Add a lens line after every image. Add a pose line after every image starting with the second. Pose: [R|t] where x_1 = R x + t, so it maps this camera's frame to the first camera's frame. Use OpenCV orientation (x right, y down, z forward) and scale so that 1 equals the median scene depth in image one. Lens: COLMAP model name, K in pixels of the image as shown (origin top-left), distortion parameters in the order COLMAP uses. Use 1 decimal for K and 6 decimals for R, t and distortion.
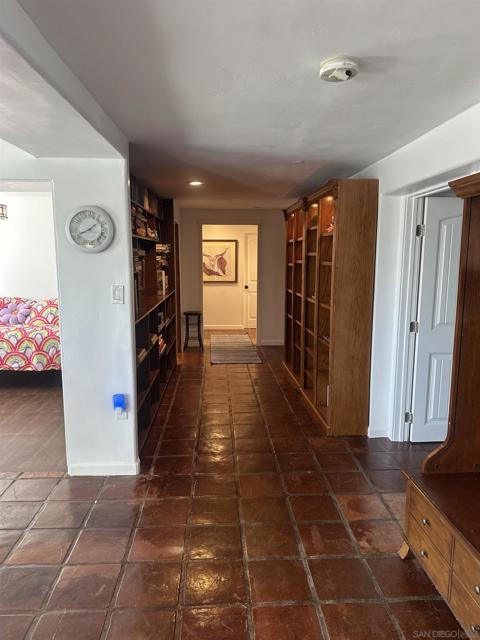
lens RADIAL K [[444.9, 0, 240.0], [0, 444.9, 320.0], [0, 0, 1]] dist [0.096021, -0.118957]
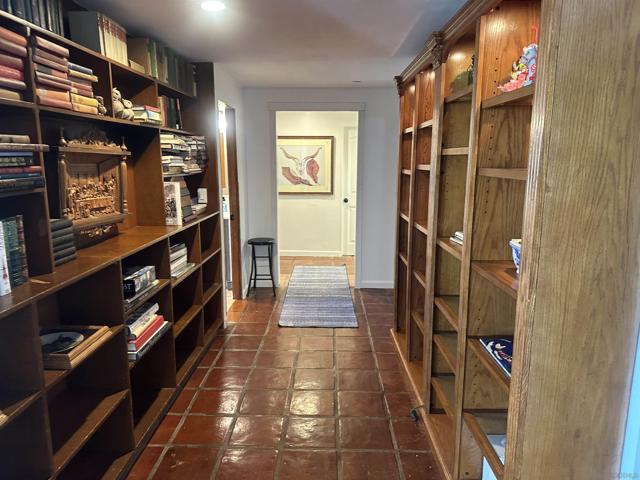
lens RADIAL K [[444.9, 0, 321.8], [0, 444.9, 243.0], [0, 0, 1]] dist [0.096021, -0.118957]
pose [[0.997502, 0.014791, -0.069074, 0.044758], [-0.011873, 0.999028, 0.042457, -0.055960], [0.069635, -0.041531, 0.996708, 0.412845]]
